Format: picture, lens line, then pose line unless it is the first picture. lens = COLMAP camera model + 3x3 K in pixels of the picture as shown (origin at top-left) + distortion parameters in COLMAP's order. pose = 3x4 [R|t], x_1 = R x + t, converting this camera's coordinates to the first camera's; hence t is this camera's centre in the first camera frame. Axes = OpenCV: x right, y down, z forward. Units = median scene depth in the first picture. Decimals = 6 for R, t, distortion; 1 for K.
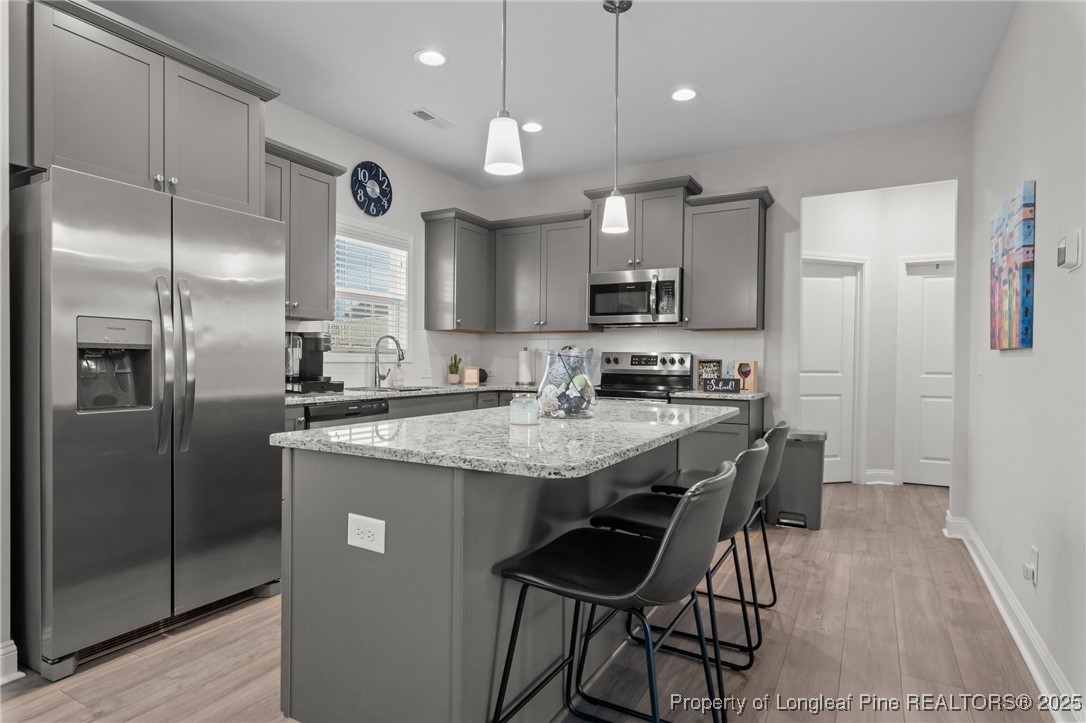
lens RADIAL K [[583.4, 0, 542.1], [0, 583.4, 362.3], [0, 0, 1]] dist [-0.001815, -0.000049]
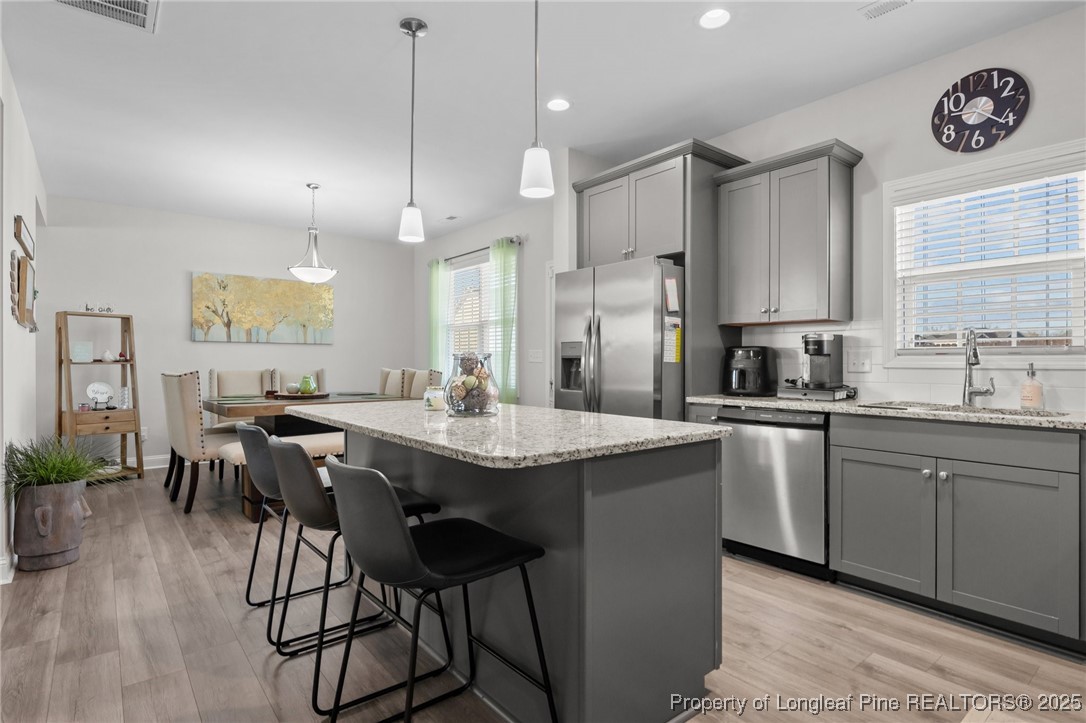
lens RADIAL K [[558.6, 0, 542.6], [0, 558.6, 360.9], [0, 0, 1]] dist [0.002627, 0.000359]
pose [[-0.369382, 0.003890, -0.929270, 0.498132], [-0.003948, 0.999976, 0.005755, -0.011276], [0.929269, 0.005794, -0.369357, 0.779018]]
